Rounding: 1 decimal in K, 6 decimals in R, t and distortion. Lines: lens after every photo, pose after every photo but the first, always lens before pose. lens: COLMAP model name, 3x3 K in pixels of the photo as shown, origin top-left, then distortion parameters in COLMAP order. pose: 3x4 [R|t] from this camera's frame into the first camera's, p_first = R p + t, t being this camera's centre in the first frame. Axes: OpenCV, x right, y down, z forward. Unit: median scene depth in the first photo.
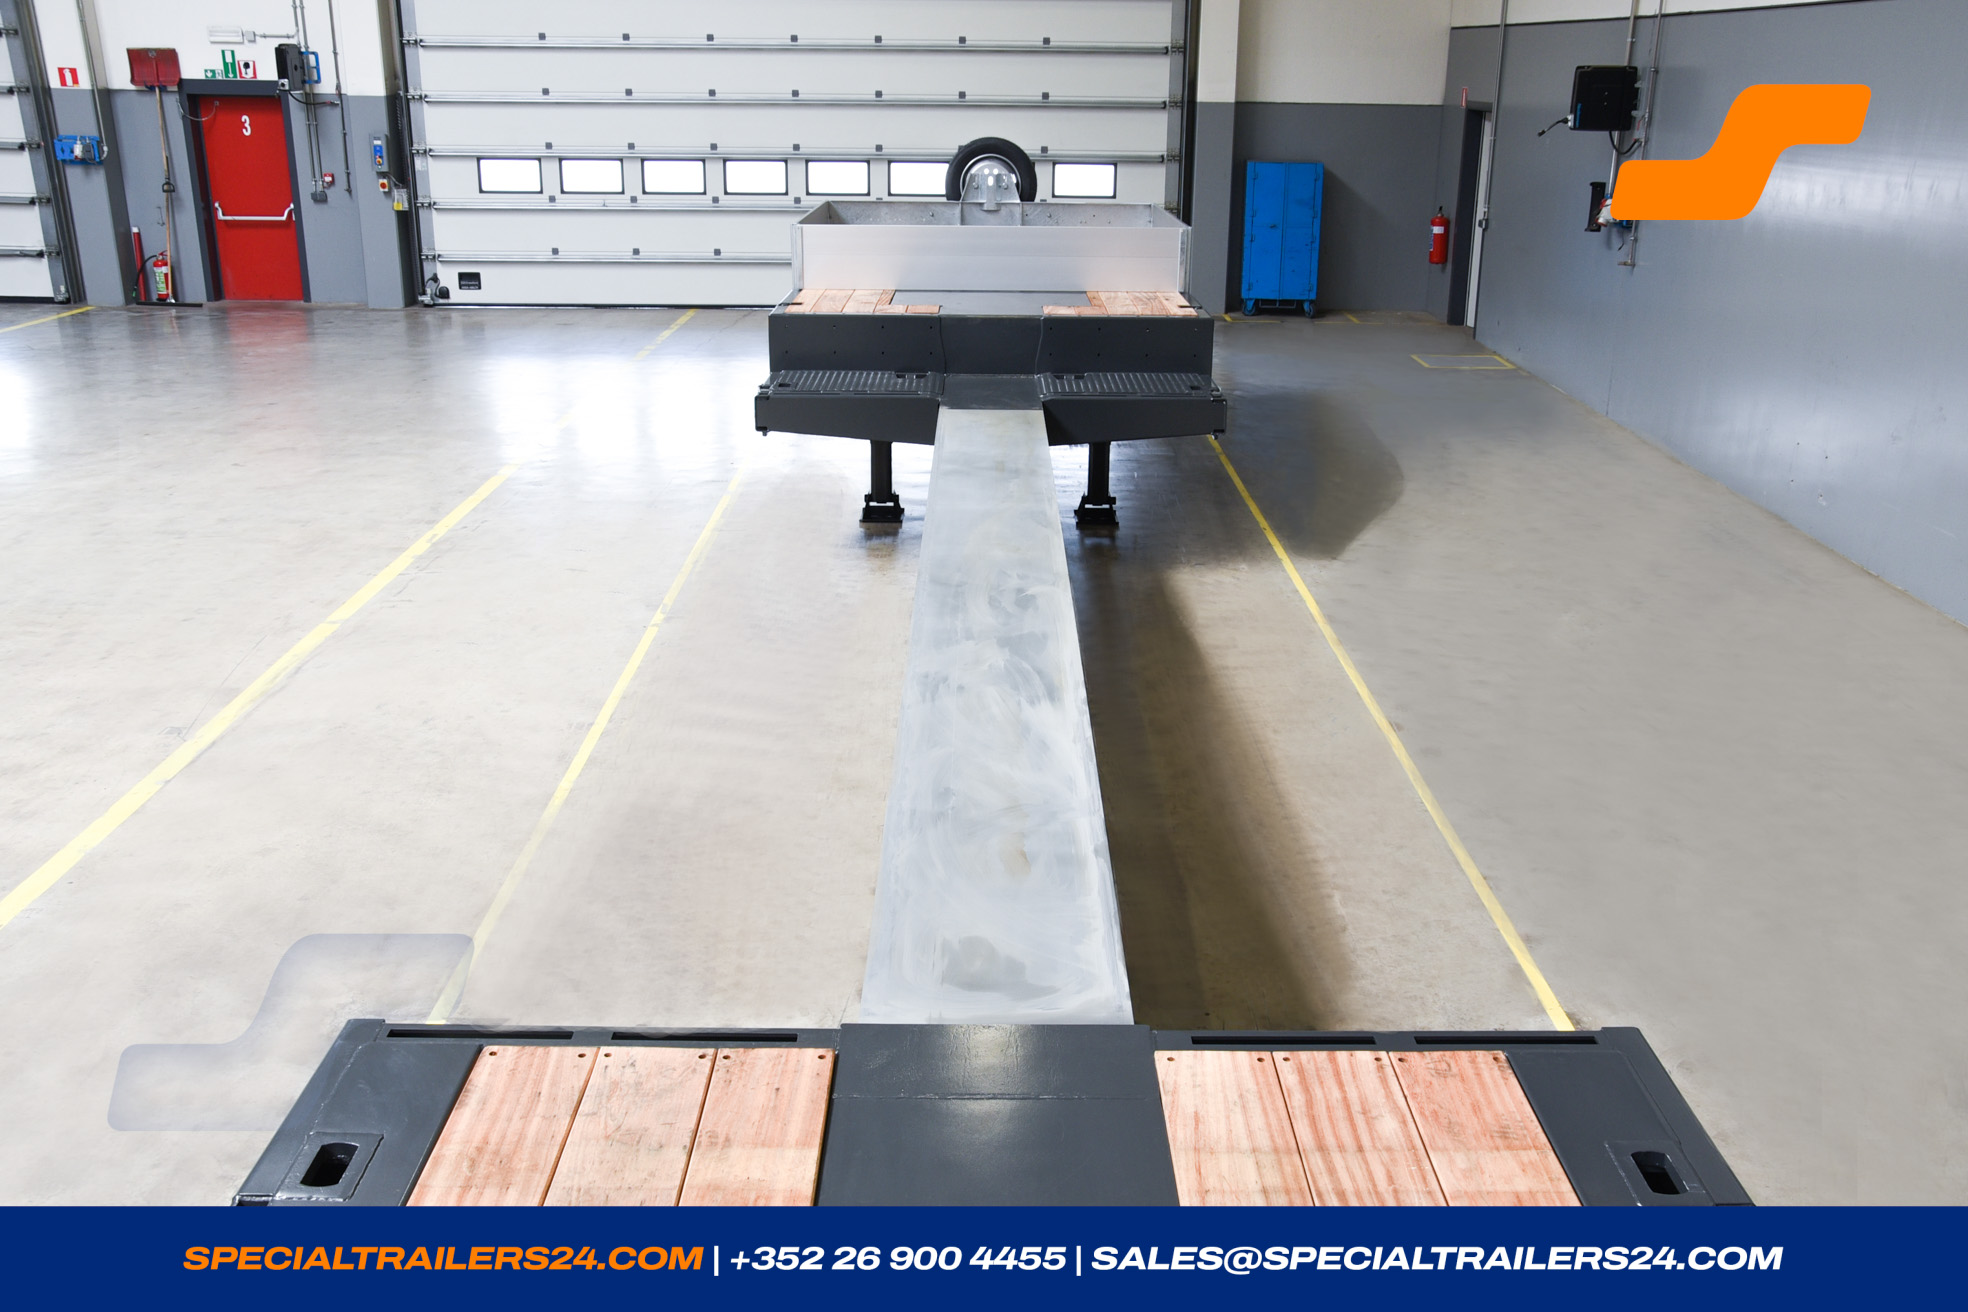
lens RADIAL K [[1861.6, 0, 998.7], [0, 1861.6, 670.4], [0, 0, 1]] dist [0.019010, 0.000000]
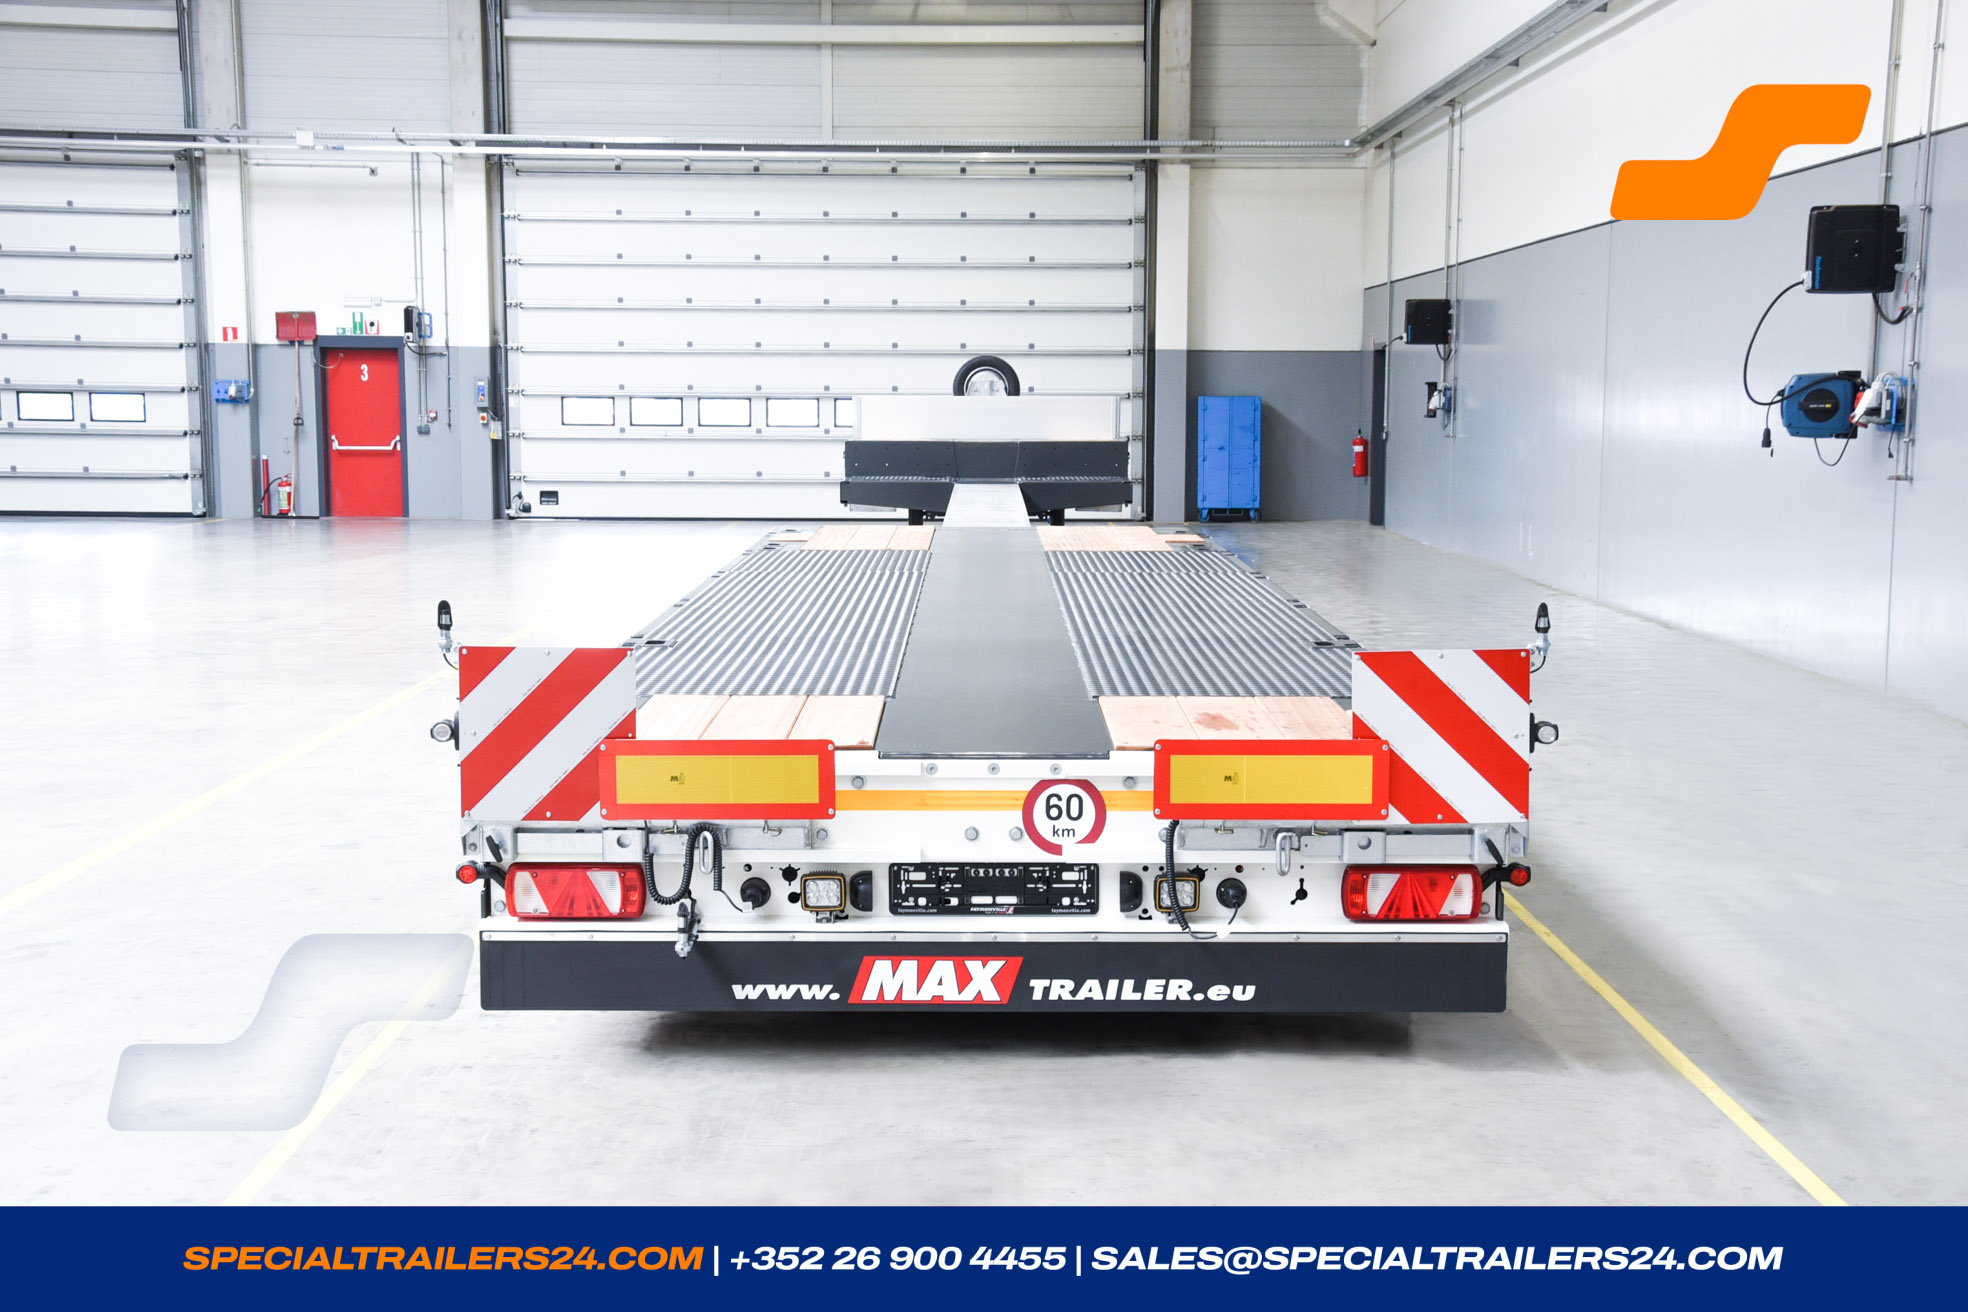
lens RADIAL K [[2412.1, 0, 988.9], [0, 2412.1, 653.6], [0, 0, 1]] dist [0.121552, 0.000000]
pose [[0.999986, -0.004291, -0.003010, 0.000953], [0.003574, 0.978270, -0.207304, 0.212841], [0.003835, 0.207290, 0.978272, -0.495445]]
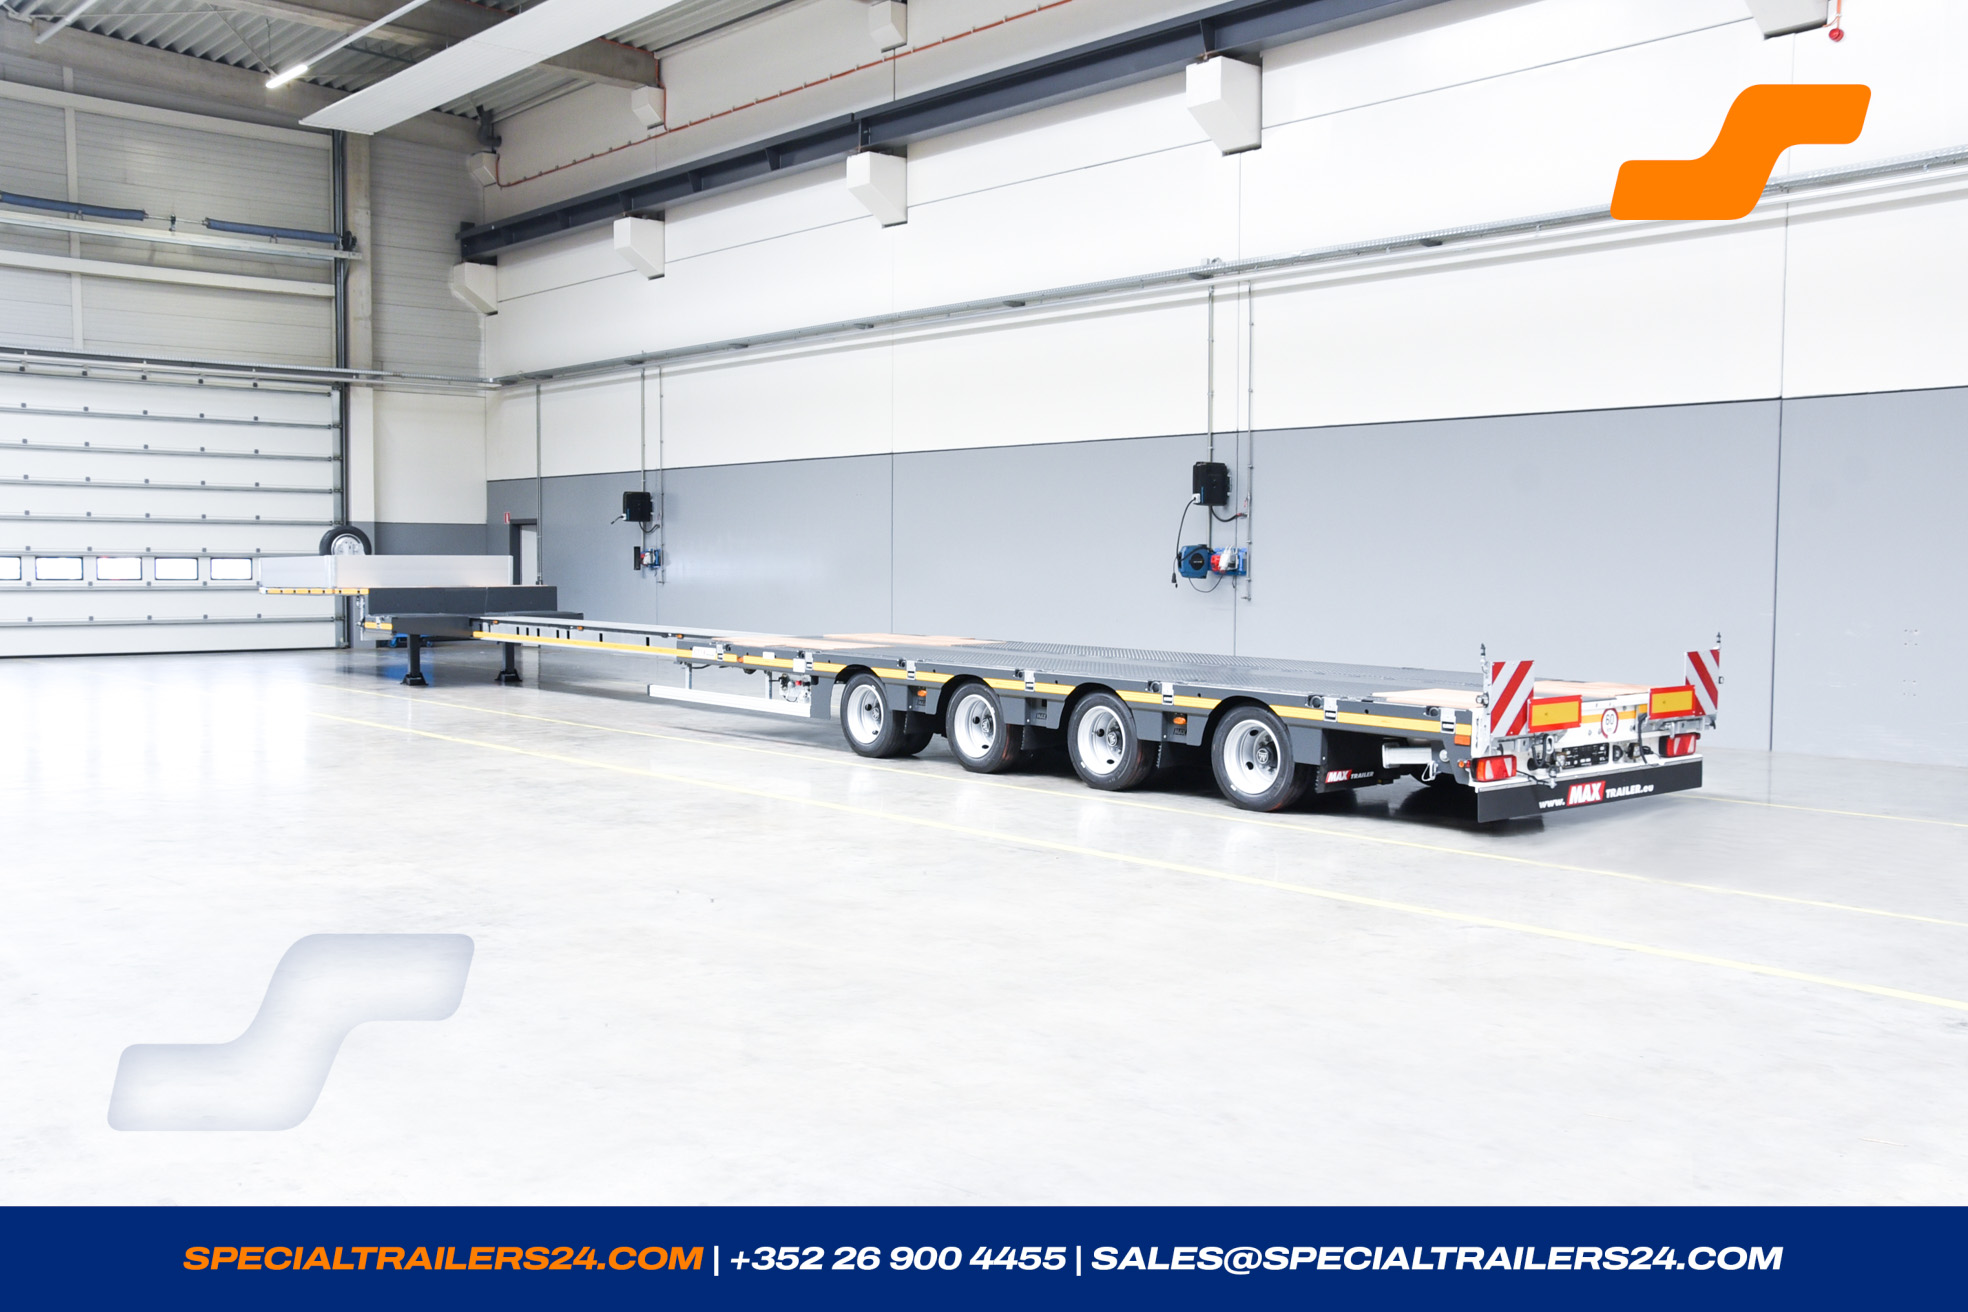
lens RADIAL K [[1861.6, 0, 980.8], [0, 1861.6, 647.3], [0, 0, 1]] dist [0.019010, 0.000000]
pose [[0.757944, -0.037997, 0.651212, -0.540914], [0.206238, 0.961053, -0.183963, 0.214190], [-0.618859, 0.273738, 0.736261, -0.510808]]
